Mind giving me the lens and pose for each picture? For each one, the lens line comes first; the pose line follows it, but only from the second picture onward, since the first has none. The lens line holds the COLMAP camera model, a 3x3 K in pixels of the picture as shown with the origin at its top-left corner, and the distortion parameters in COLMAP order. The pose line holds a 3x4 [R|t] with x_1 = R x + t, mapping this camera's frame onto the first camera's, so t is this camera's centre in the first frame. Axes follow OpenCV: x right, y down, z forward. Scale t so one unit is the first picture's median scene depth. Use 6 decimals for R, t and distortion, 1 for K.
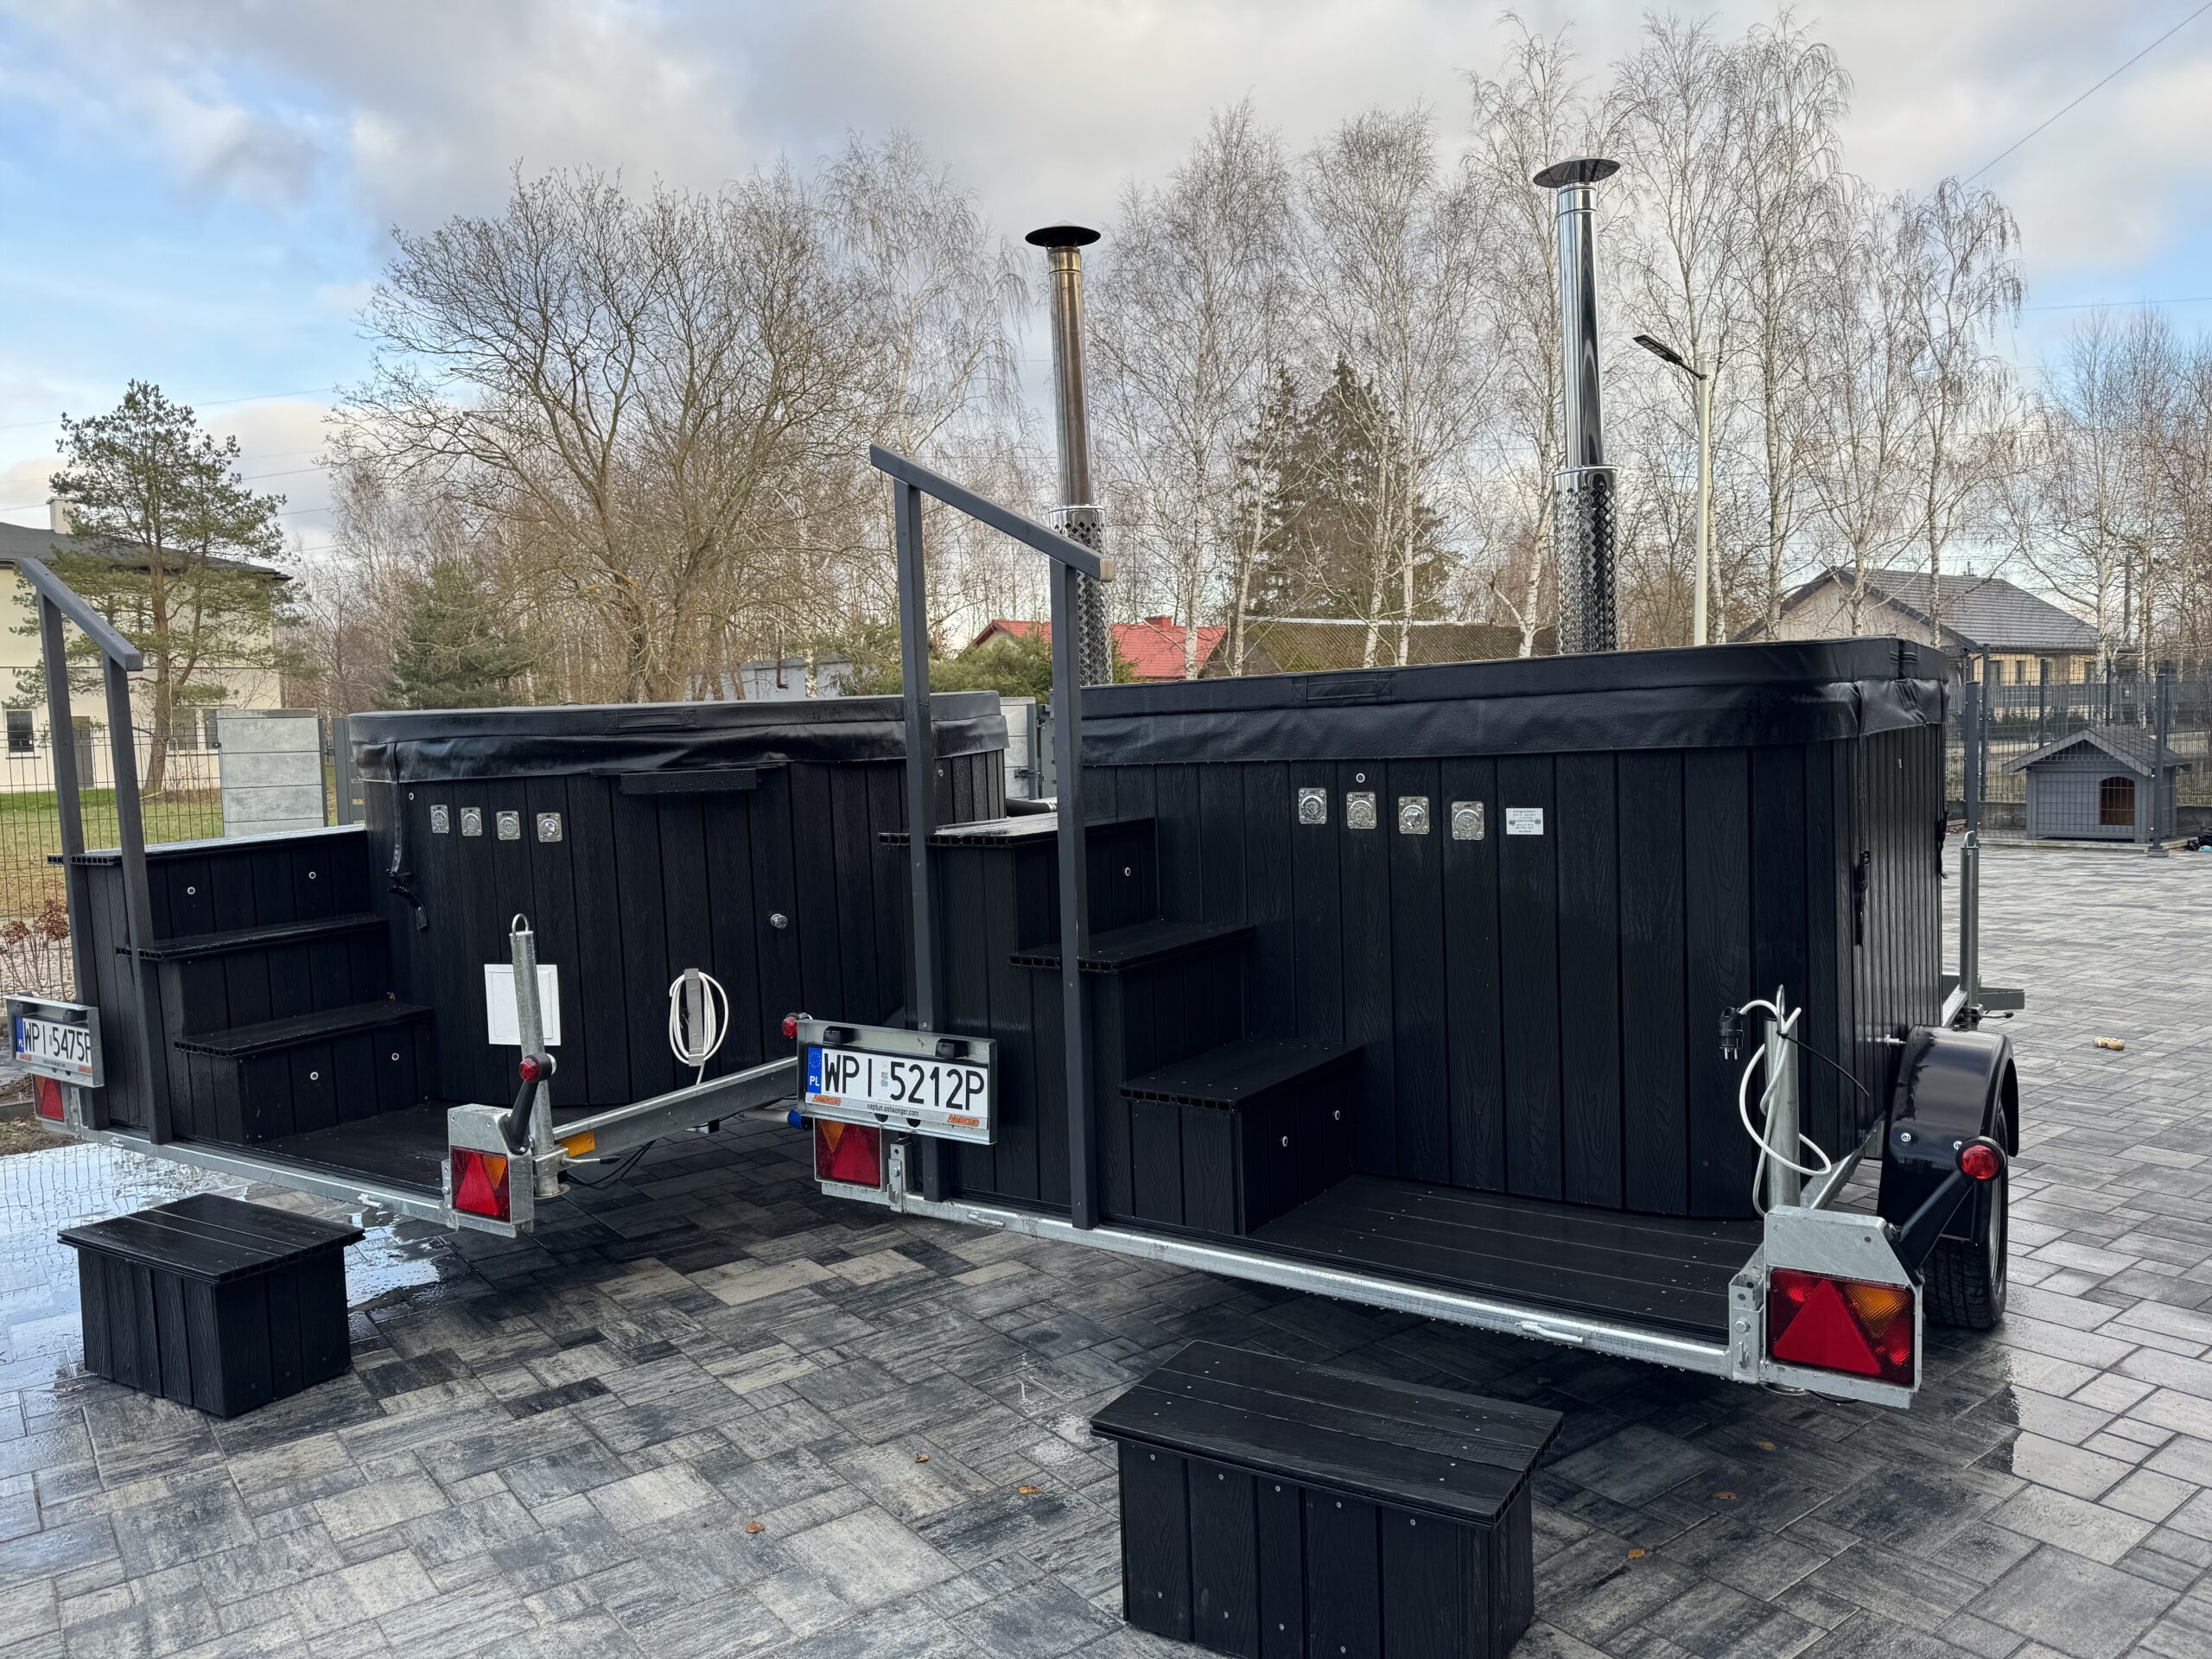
lens RADIAL K [[1518.7, 0, 1058.4], [0, 1518.7, 828.7], [0, 0, 1]] dist [0.002951, -0.001531]
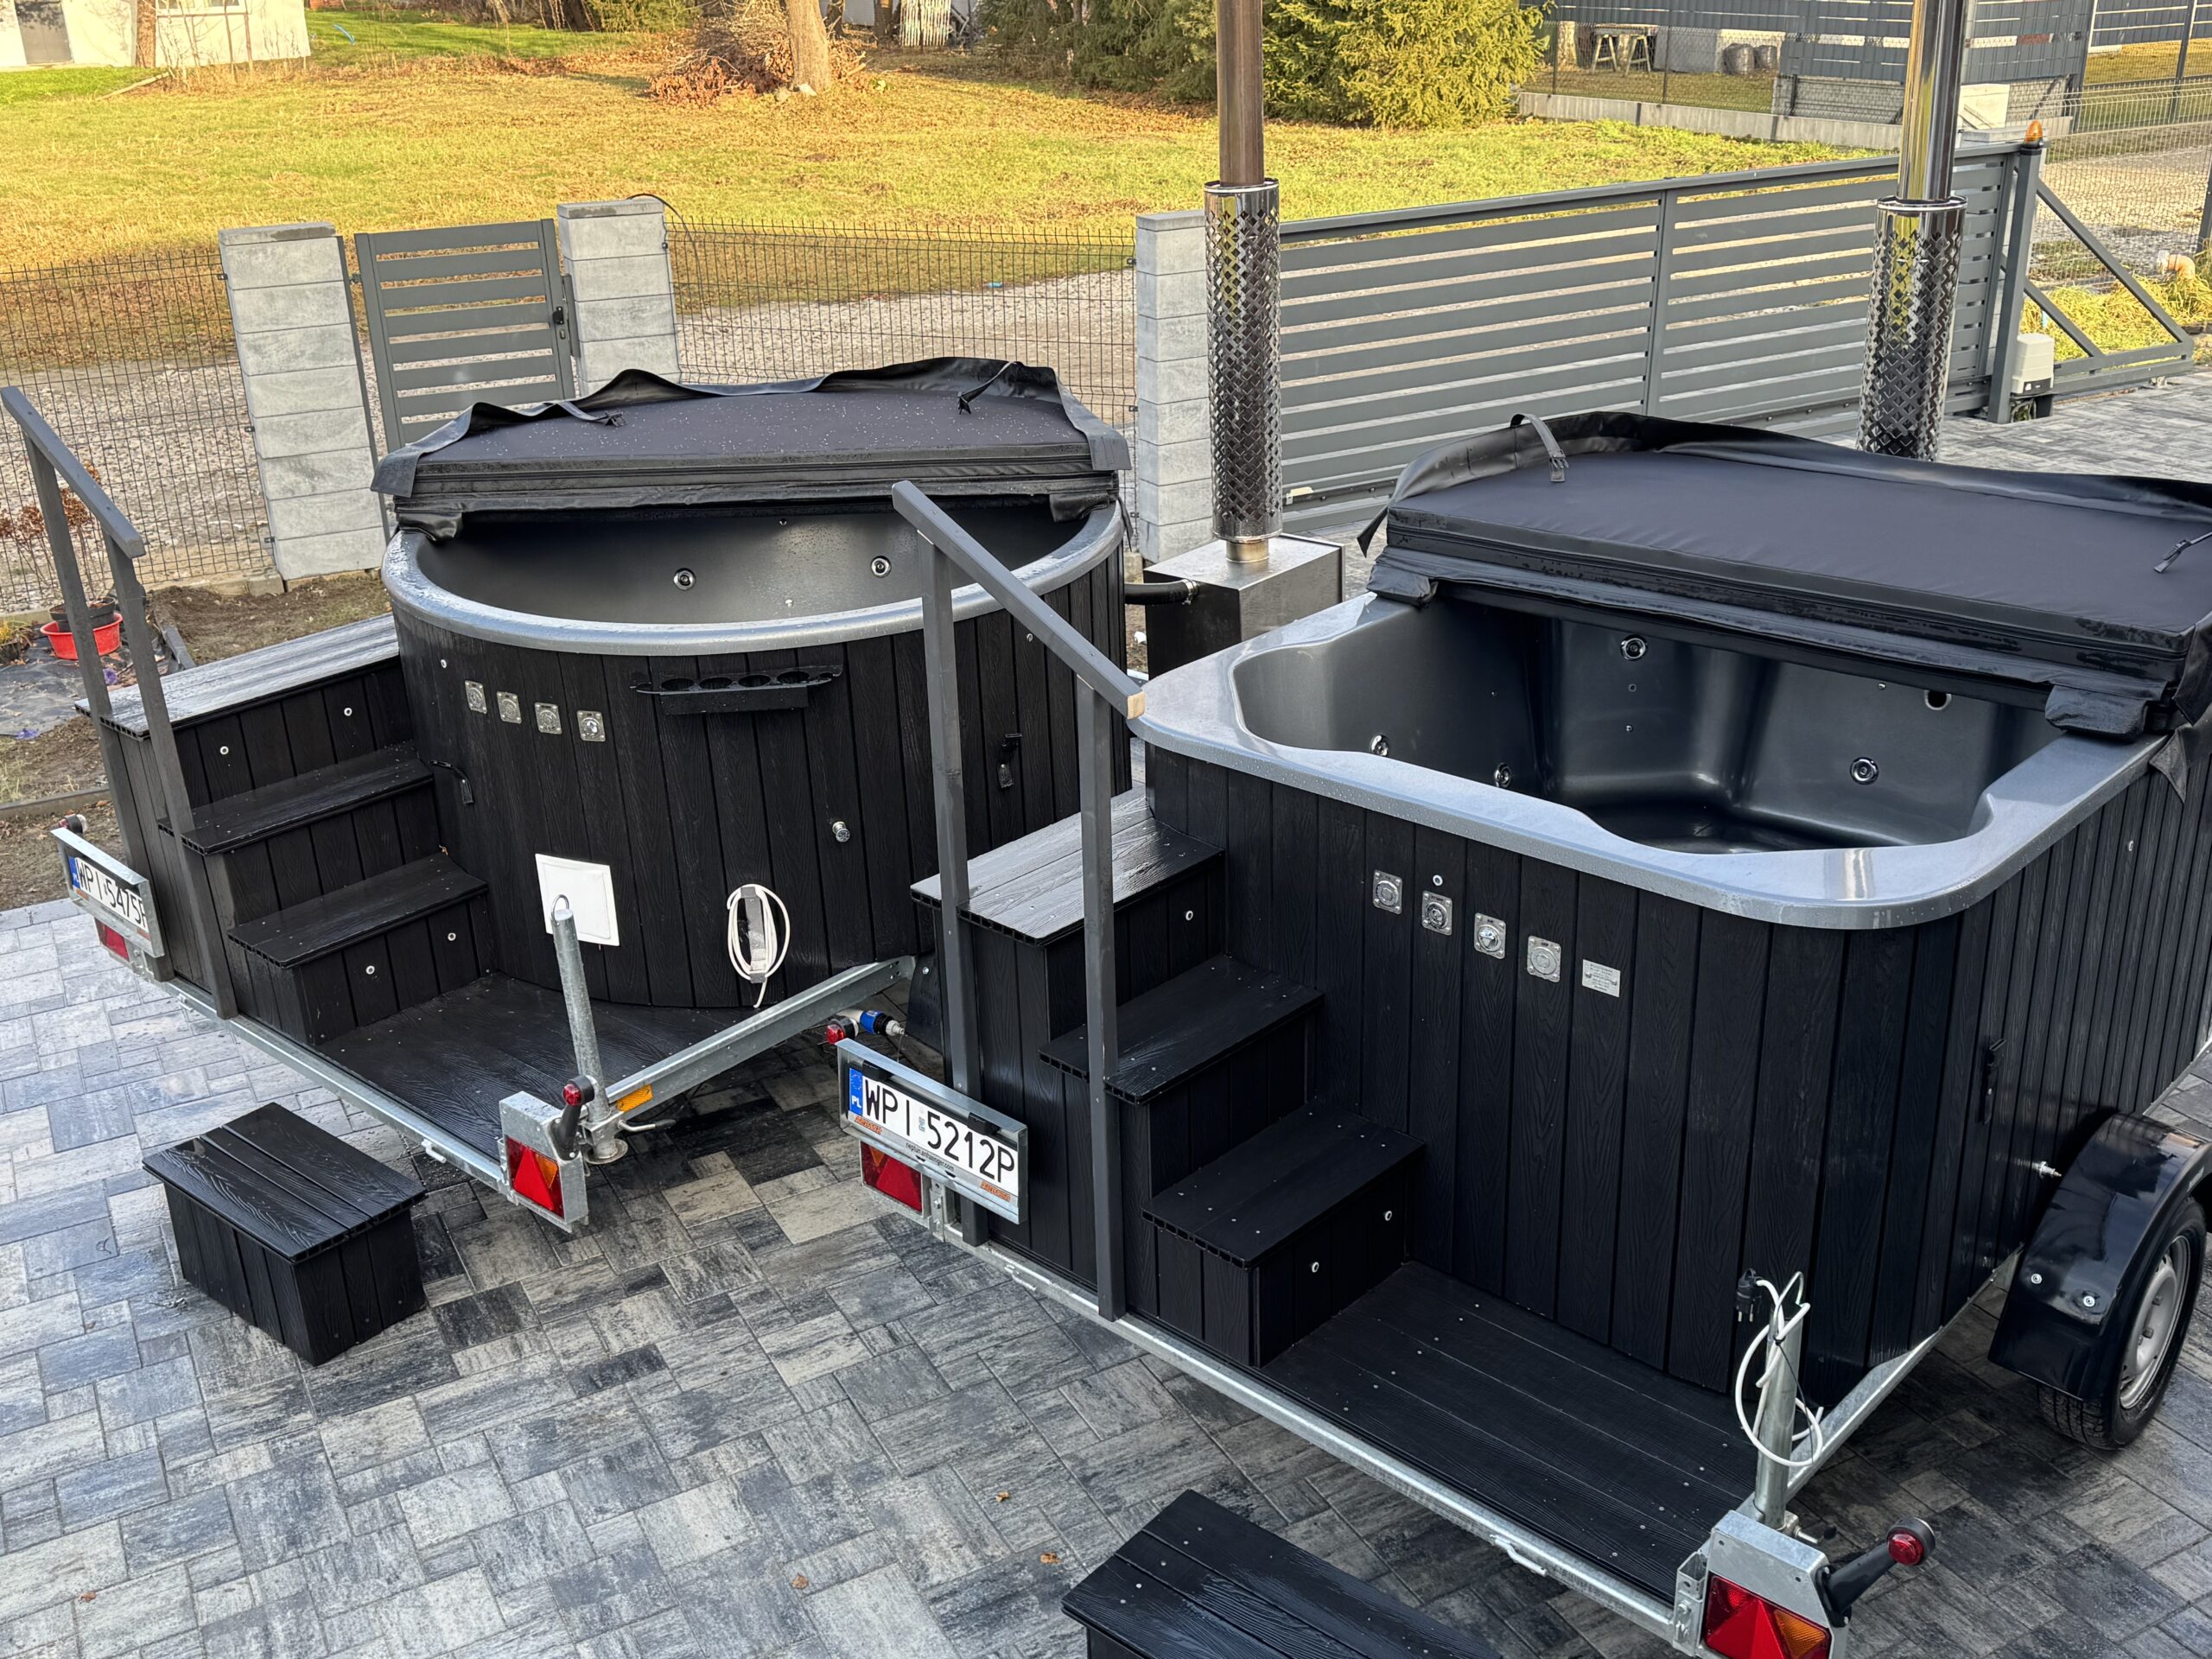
lens RADIAL K [[2026.5, 0, 1029.2], [0, 2026.5, 825.1], [0, 0, 1]] dist [0.084834, -0.150396]
pose [[0.988307, 0.055183, -0.142140, 0.131513], [-0.006742, 0.947114, 0.320826, -0.452062], [0.152327, -0.316116, 0.936412, -0.146472]]
